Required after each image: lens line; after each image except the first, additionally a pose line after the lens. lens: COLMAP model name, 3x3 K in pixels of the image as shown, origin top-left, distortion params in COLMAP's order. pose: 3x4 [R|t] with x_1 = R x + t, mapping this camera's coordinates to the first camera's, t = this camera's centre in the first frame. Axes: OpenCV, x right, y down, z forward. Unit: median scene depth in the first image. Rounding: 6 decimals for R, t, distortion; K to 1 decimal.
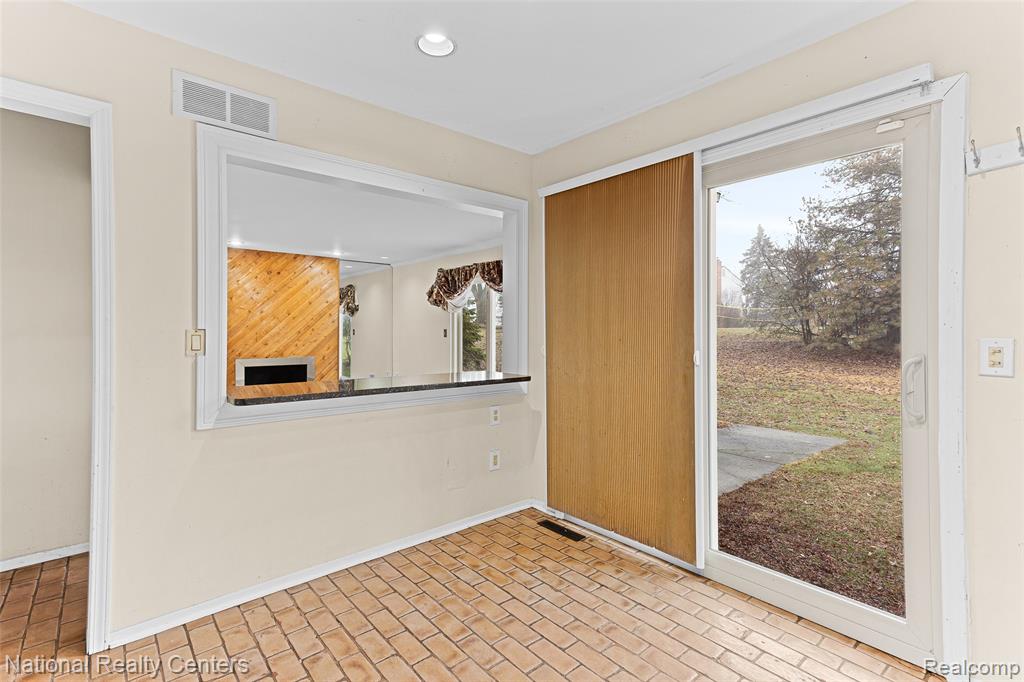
lens RADIAL K [[481.9, 0, 511.3], [0, 481.9, 329.2], [0, 0, 1]] dist [0.025690, -0.001487]
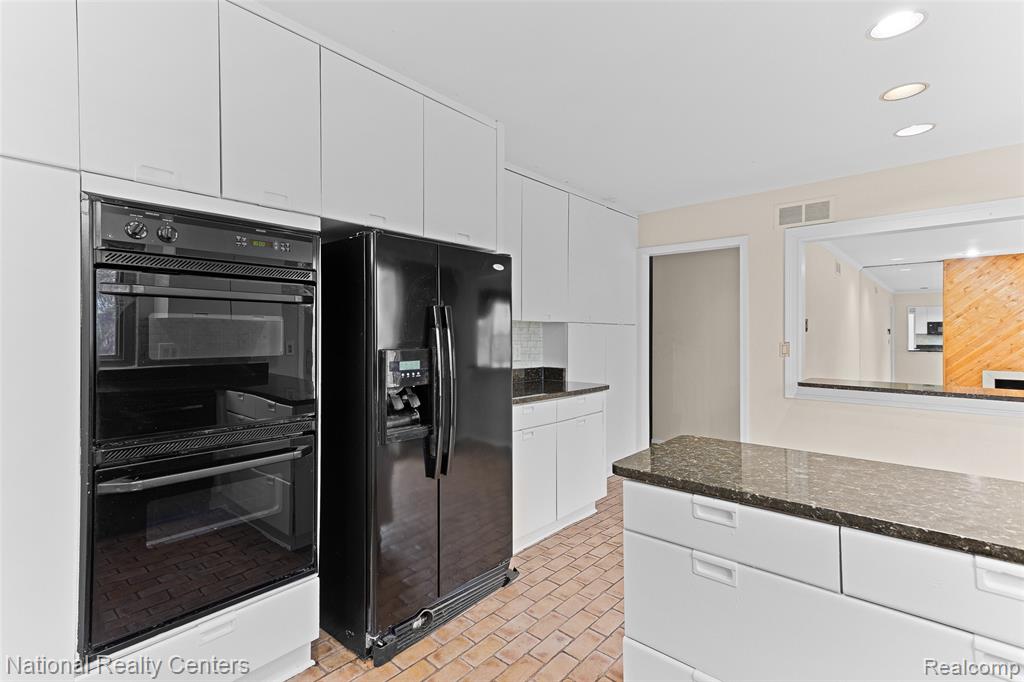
lens RADIAL K [[481.9, 0, 513.8], [0, 481.9, 331.6], [0, 0, 1]] dist [0.025690, -0.001487]
pose [[0.144017, -0.007233, -0.989549, 0.274331], [-0.002242, 0.999968, -0.007636, -0.006191], [0.989573, 0.003318, 0.143996, -0.072895]]
